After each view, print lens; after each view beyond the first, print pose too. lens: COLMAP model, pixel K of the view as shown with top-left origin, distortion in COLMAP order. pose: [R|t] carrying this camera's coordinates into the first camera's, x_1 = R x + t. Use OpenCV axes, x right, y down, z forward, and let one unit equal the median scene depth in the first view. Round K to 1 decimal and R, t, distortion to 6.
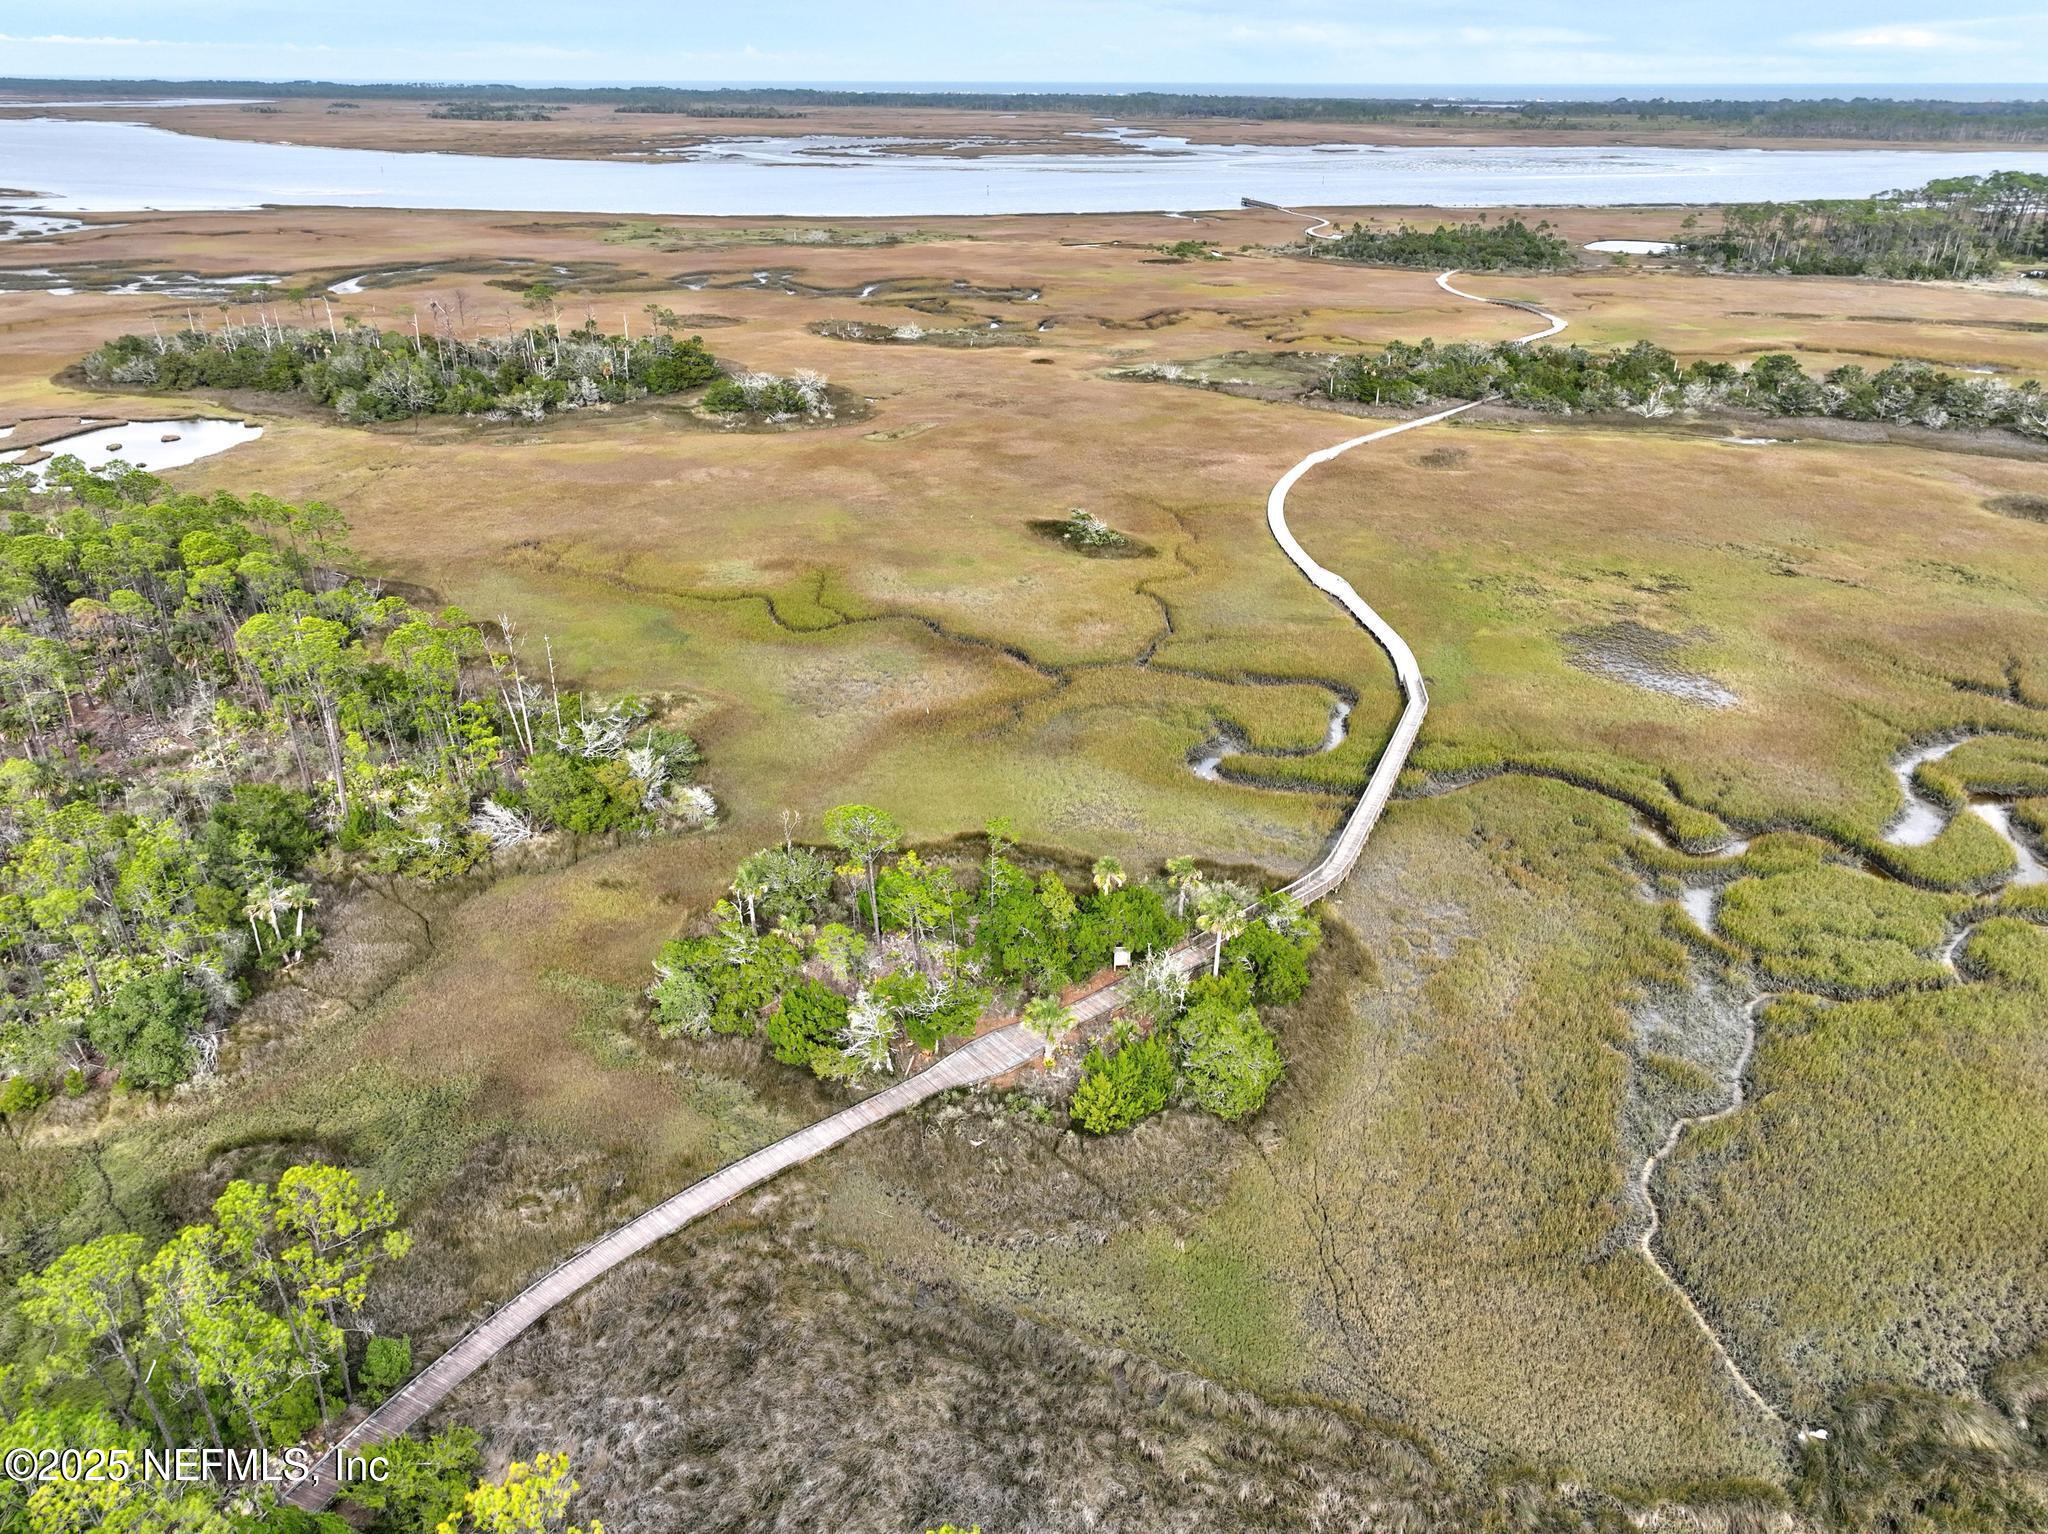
lens RADIAL K [[1478.4, 0, 1024.0], [0, 1478.4, 767.0], [0, 0, 1]] dist [0.007571, 0.000421]
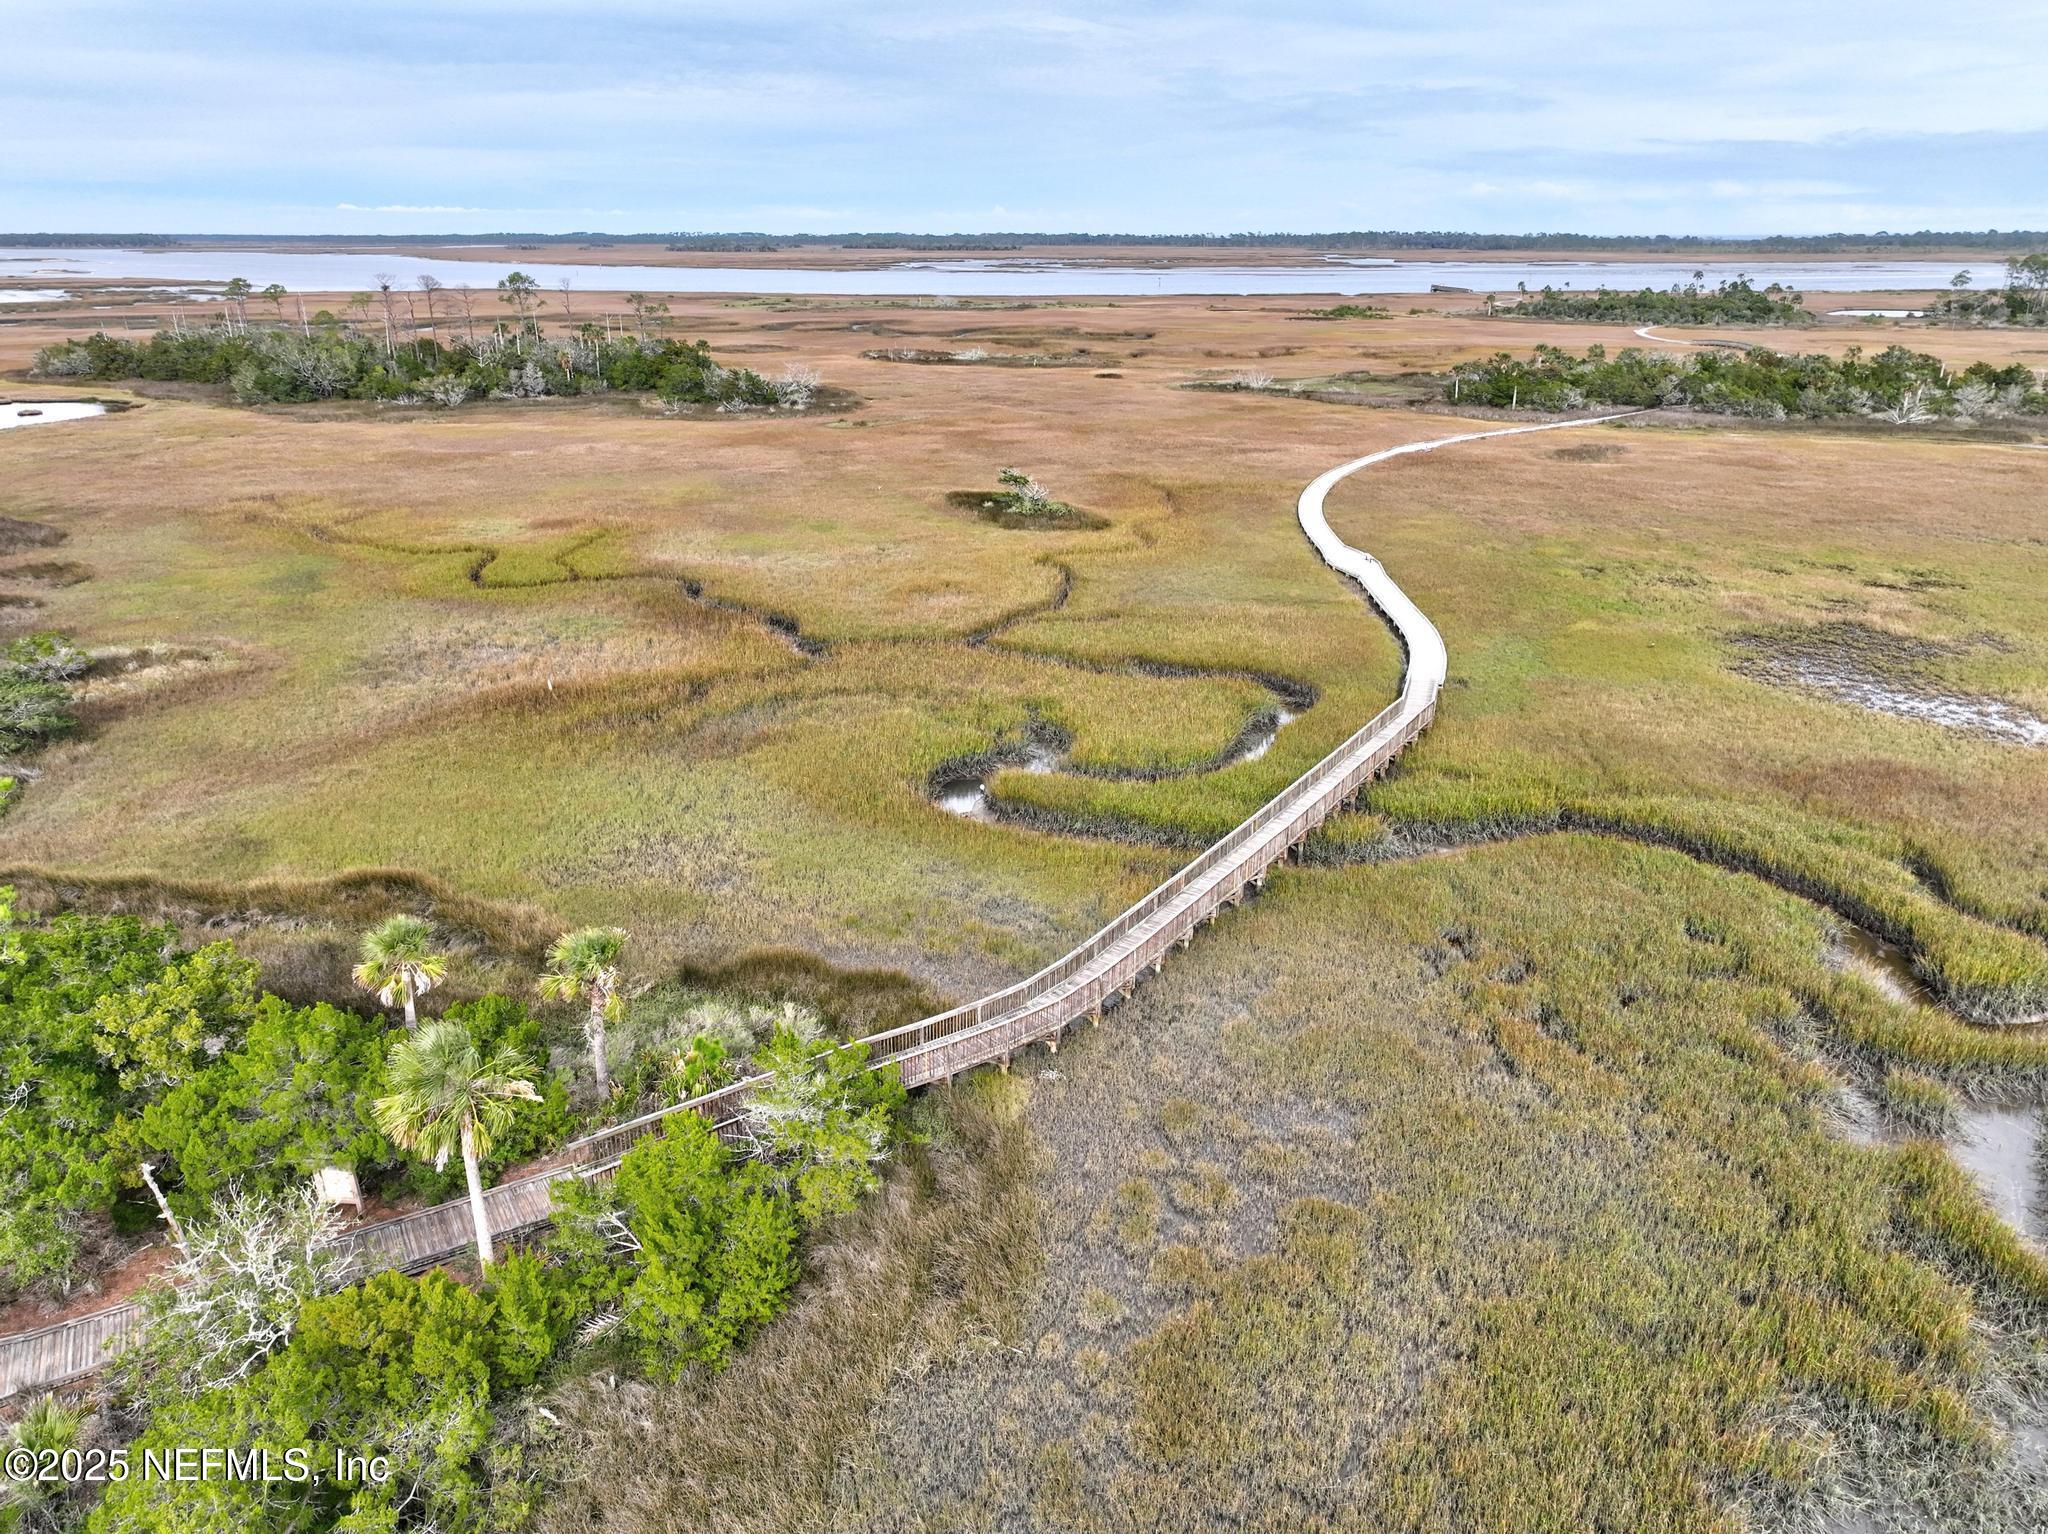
lens RADIAL K [[1458.3, 0, 1024.0], [0, 1458.3, 767.0], [0, 0, 1]] dist [-0.007155, 0.029486]
pose [[0.988044, 0.046736, -0.146914, 0.191798], [-0.059972, 0.994402, -0.086993, 0.030552], [0.142026, 0.094764, 0.985316, 0.434061]]
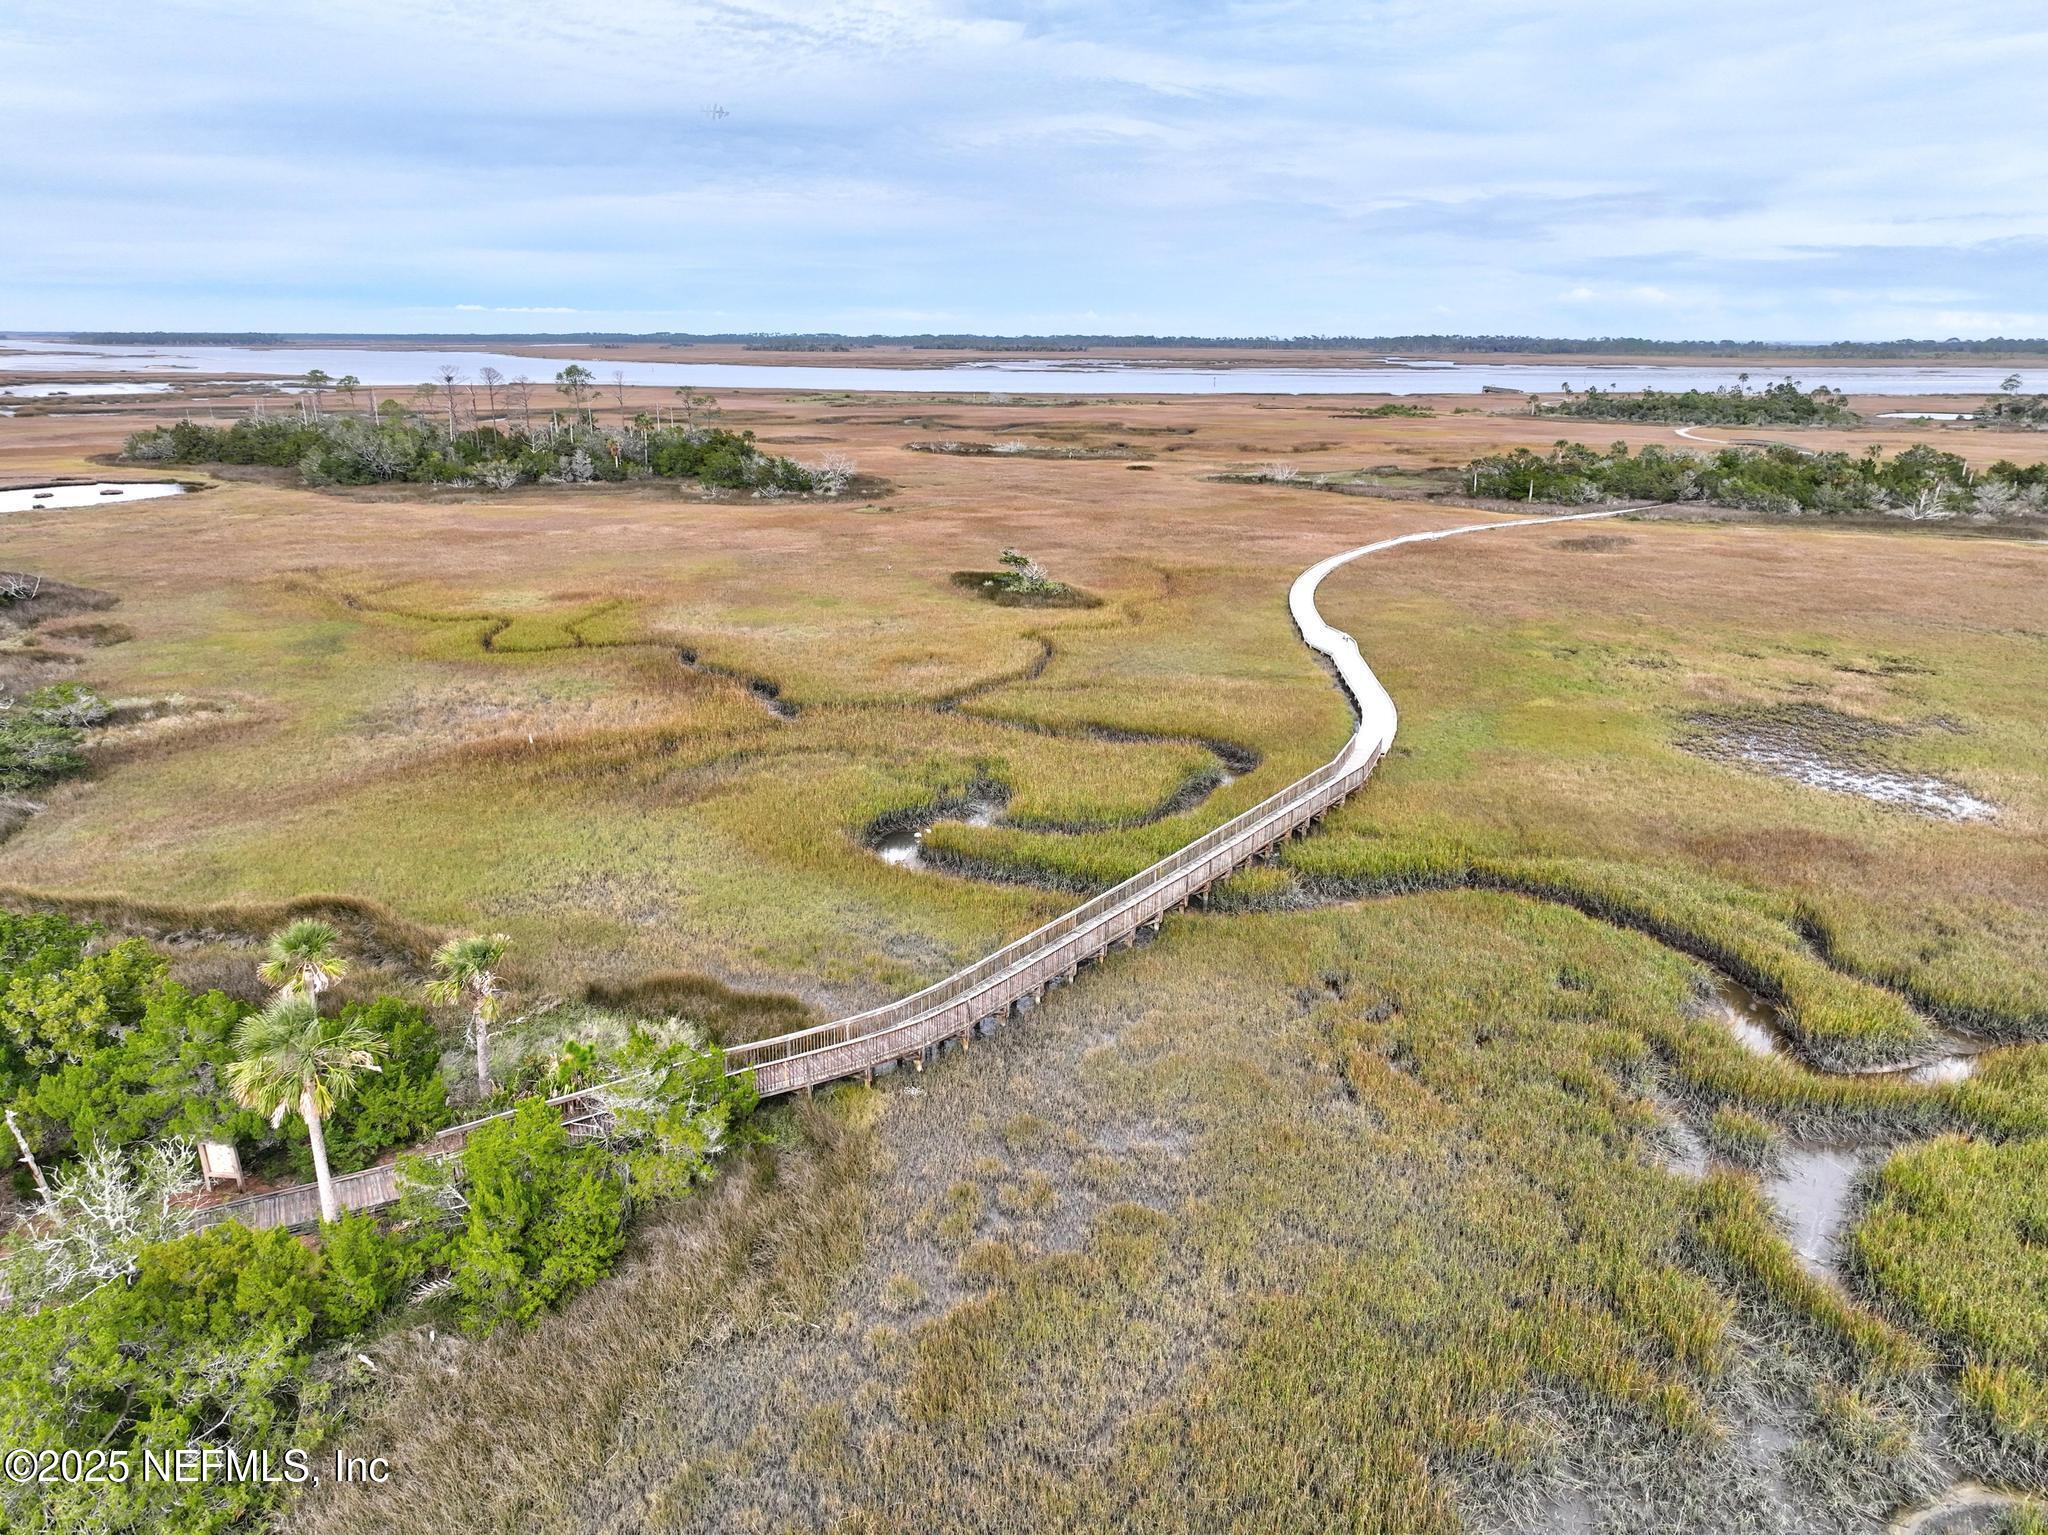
lens RADIAL K [[1458.3, 0, 1024.0], [0, 1458.3, 767.5], [0, 0, 1]] dist [-0.007155, 0.029486]
pose [[0.979671, 0.055105, -0.192893, 0.236782], [-0.084244, 0.985650, -0.146281, 0.042050], [0.182064, 0.159557, 0.970255, 0.422226]]
